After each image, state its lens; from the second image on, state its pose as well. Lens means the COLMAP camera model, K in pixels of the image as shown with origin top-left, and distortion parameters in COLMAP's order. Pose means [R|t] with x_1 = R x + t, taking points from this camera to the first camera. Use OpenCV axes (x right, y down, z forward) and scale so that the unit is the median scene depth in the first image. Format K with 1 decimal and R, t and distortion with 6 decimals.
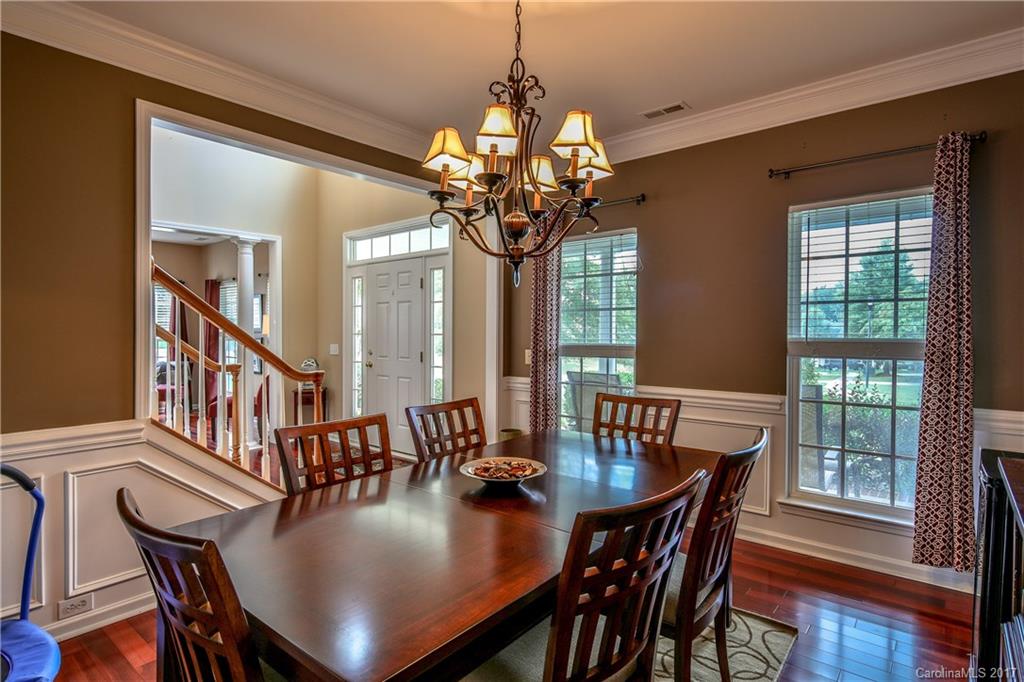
lens RADIAL K [[526.1, 0, 512.9], [0, 526.1, 337.3], [0, 0, 1]] dist [0.001250, -0.000824]
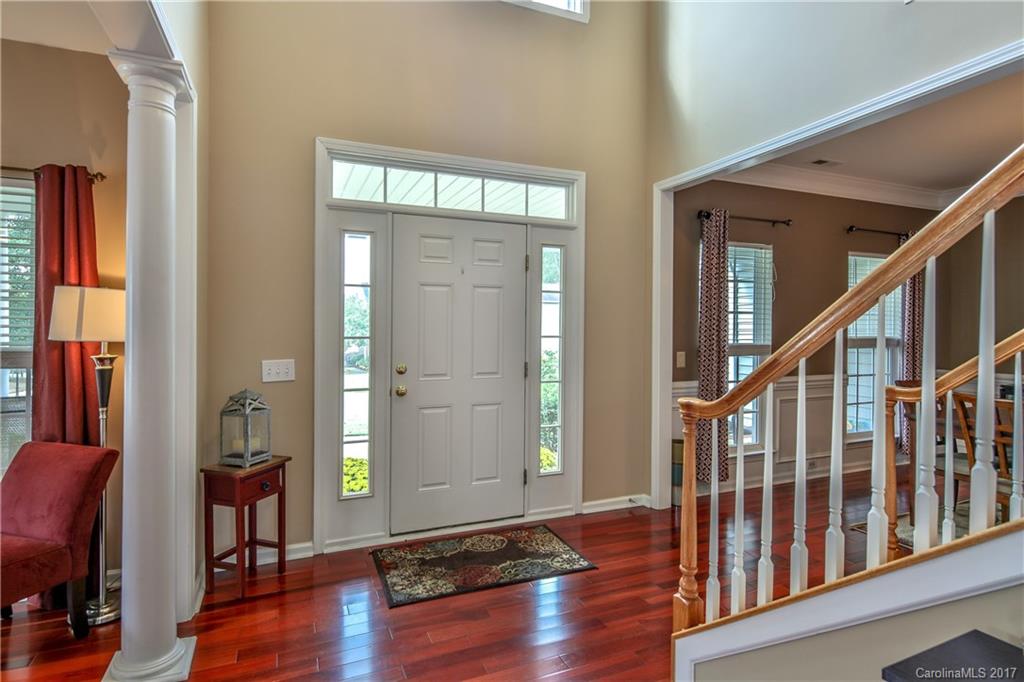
lens RADIAL K [[526.1, 0, 510.7], [0, 526.1, 341.7], [0, 0, 1]] dist [0.001250, -0.000824]
pose [[0.465227, -0.019514, 0.884976, -0.792125], [0.008574, 0.999809, 0.017539, -0.012336], [-0.885150, -0.000572, 0.465306, 0.700265]]
